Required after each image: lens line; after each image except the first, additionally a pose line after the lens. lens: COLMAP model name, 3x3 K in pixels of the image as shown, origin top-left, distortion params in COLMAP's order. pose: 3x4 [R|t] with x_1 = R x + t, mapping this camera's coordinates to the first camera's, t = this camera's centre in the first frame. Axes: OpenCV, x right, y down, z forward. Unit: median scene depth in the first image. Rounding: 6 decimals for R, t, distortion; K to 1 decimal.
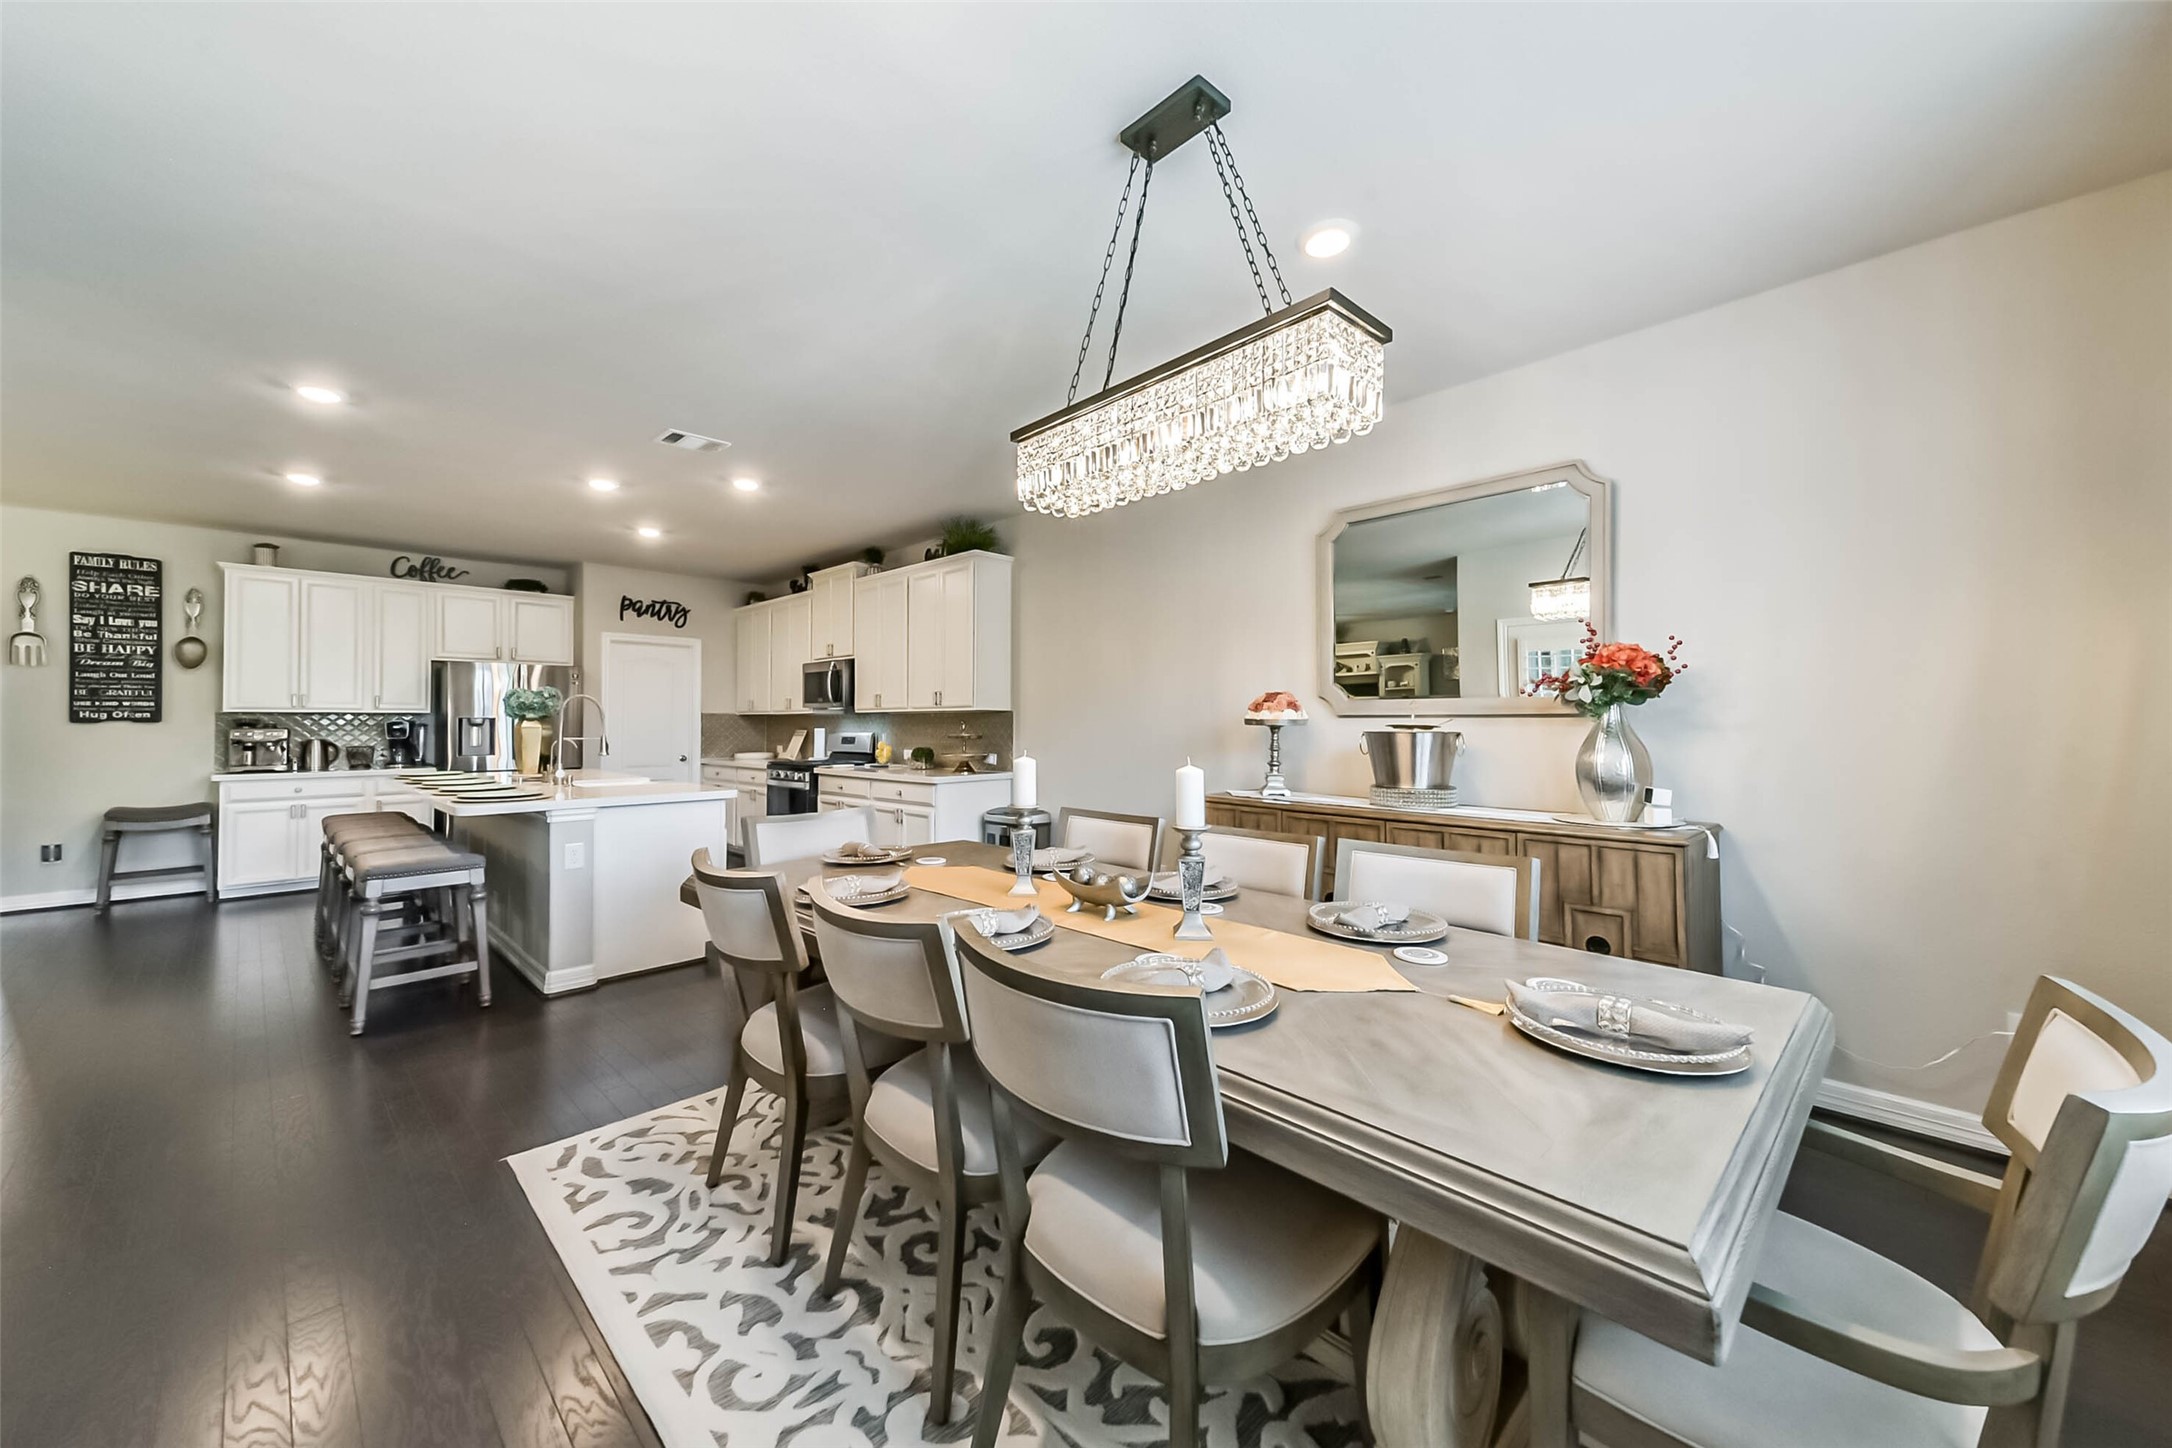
lens RADIAL K [[831.8, 0, 1099.2], [0, 831.8, 722.4], [0, 0, 1]] dist [0.030599, 0.000600]
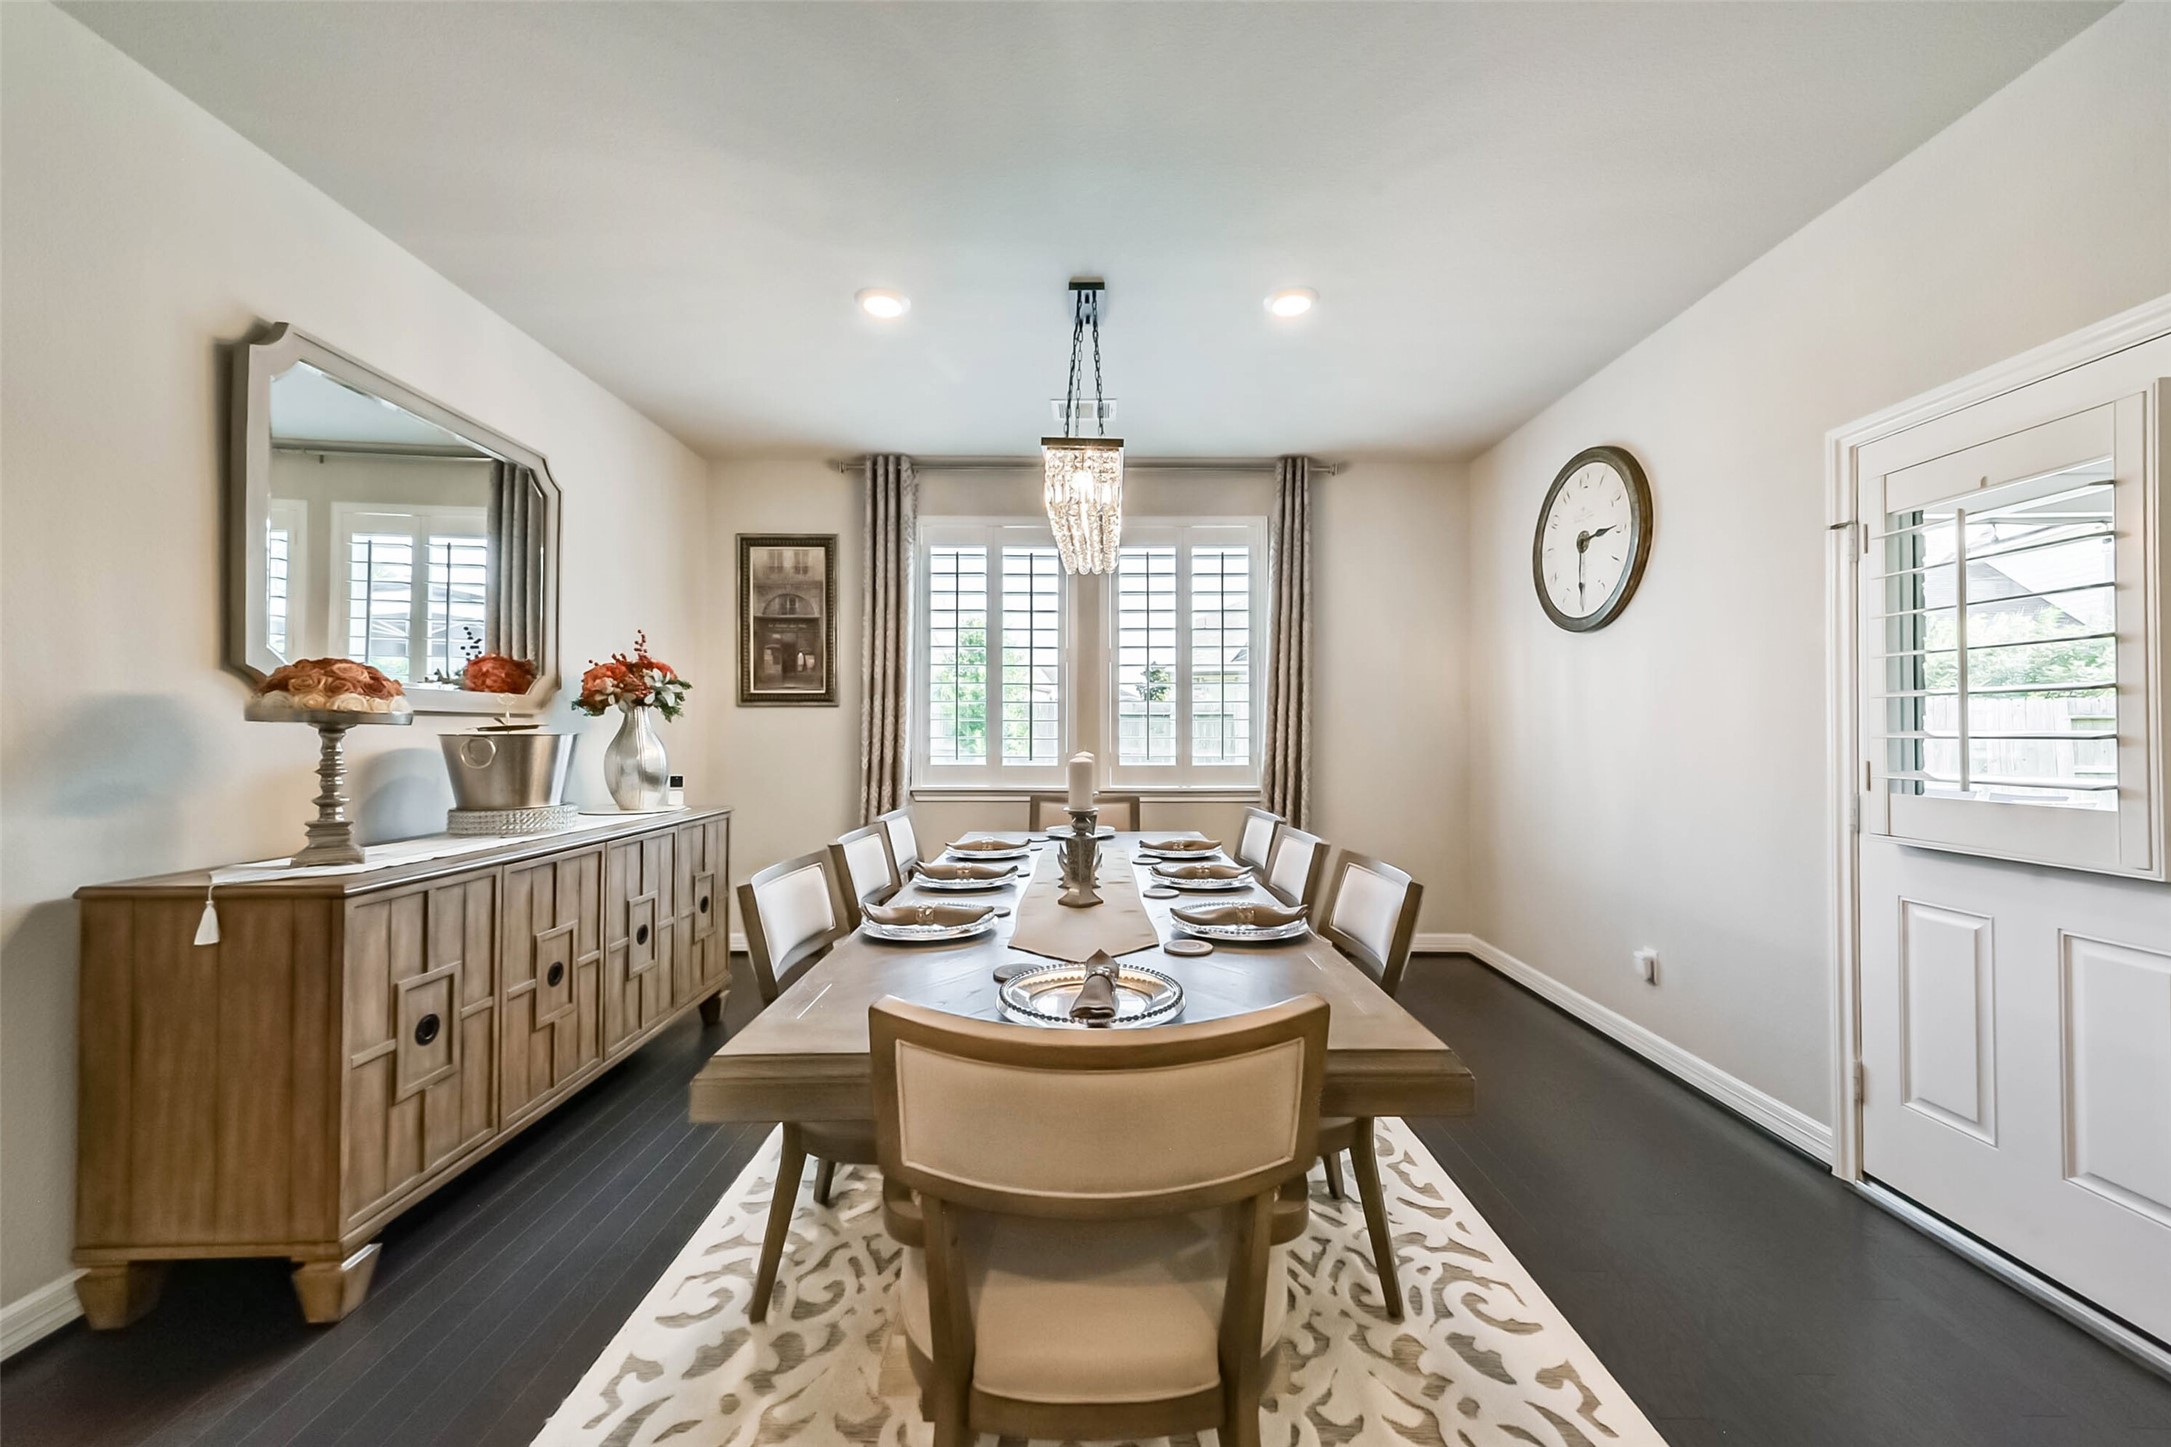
lens RADIAL K [[831.4, 0, 1100.6], [0, 831.4, 721.8], [0, 0, 1]] dist [0.030599, 0.000600]
pose [[-0.722201, 0.006042, 0.691657, -0.836574], [-0.006373, 0.999861, -0.015389, 0.010612], [-0.691654, -0.015522, -0.722062, 1.831066]]
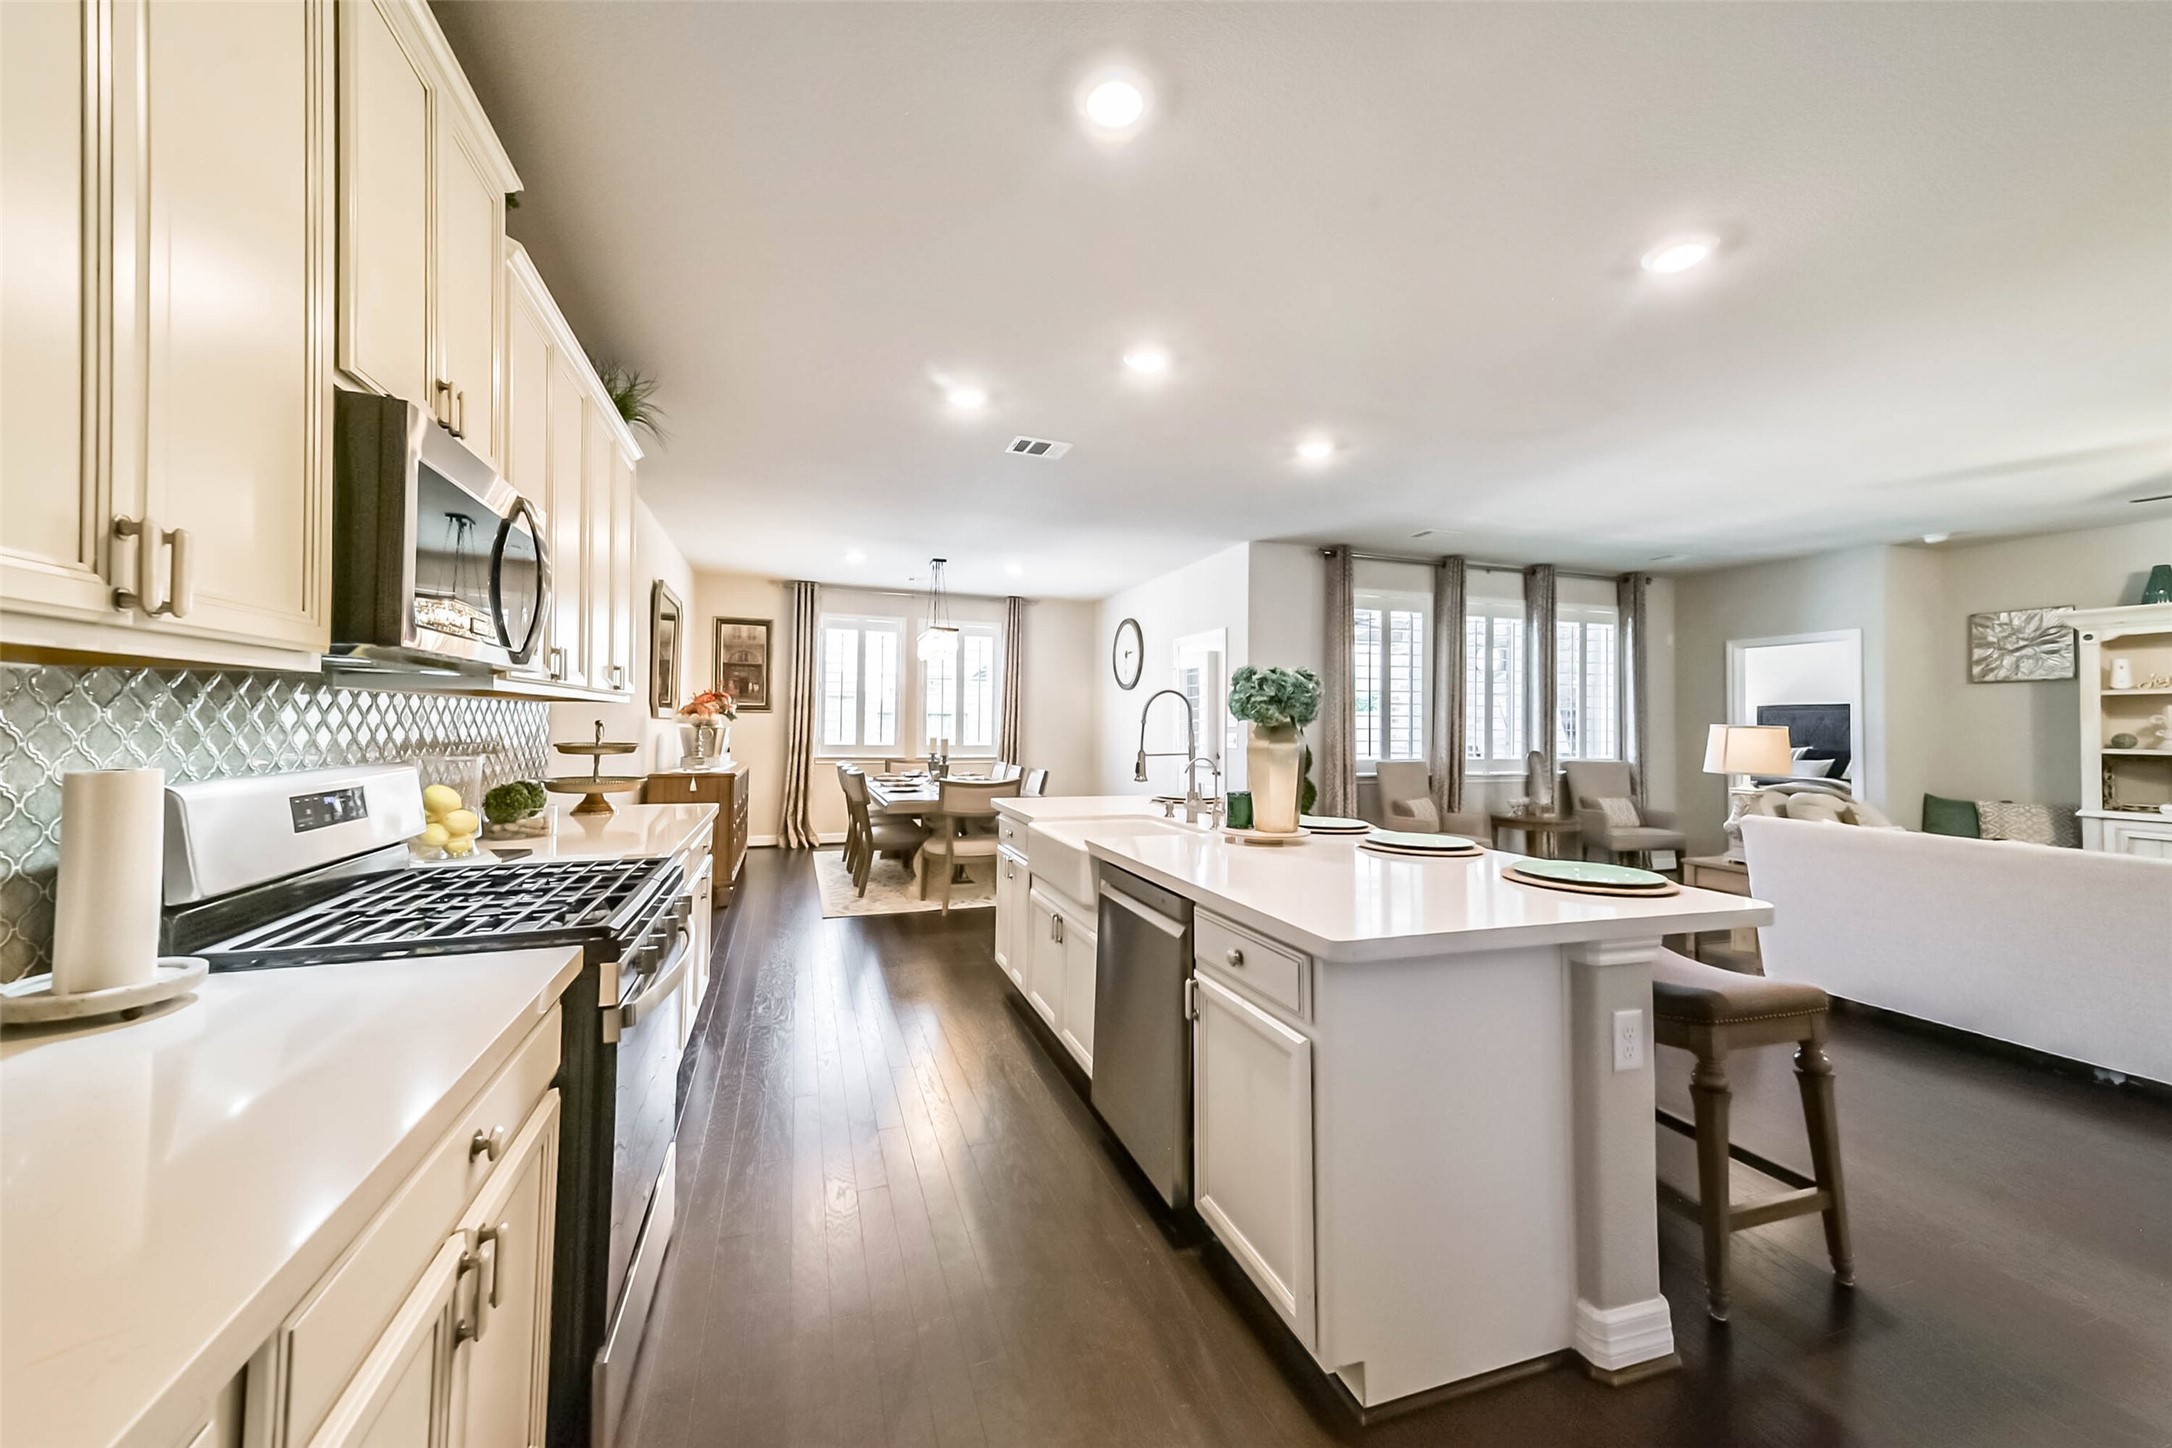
lens RADIAL K [[831.8, 0, 1068.4], [0, 831.8, 723.1], [0, 0, 1]] dist [0.030599, 0.000600]
pose [[-0.892105, -0.008364, 0.451751, -1.742653], [-0.013468, 0.999877, -0.008084, 0.007057], [-0.451628, -0.013296, -0.892107, 3.366513]]
